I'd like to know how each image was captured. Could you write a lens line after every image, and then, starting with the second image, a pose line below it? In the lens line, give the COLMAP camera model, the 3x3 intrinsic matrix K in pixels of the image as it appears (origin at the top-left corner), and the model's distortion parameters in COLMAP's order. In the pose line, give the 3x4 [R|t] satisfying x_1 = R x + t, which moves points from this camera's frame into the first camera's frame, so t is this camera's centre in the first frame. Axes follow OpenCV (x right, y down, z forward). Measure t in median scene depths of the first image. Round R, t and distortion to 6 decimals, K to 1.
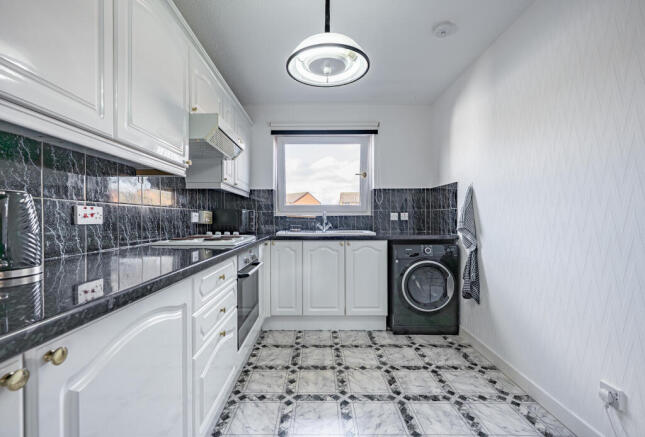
lens RADIAL K [[266.5, 0, 322.5], [0, 266.5, 218.5], [0, 0, 1]] dist [-0.000298, 0.000016]
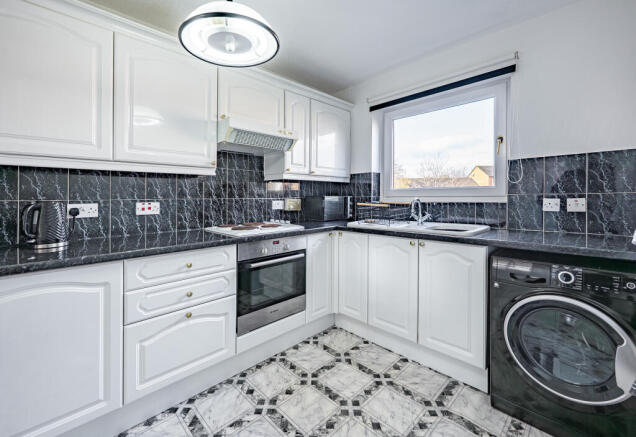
lens RADIAL K [[269.7, 0, 318.7], [0, 269.7, 196.9], [0, 0, 1]] dist [-0.000472, 0.000036]
pose [[0.698697, -0.006025, -0.715392, 0.492961], [0.005545, 0.999980, -0.003006, -0.037282], [0.715396, -0.001867, 0.698717, 0.349511]]
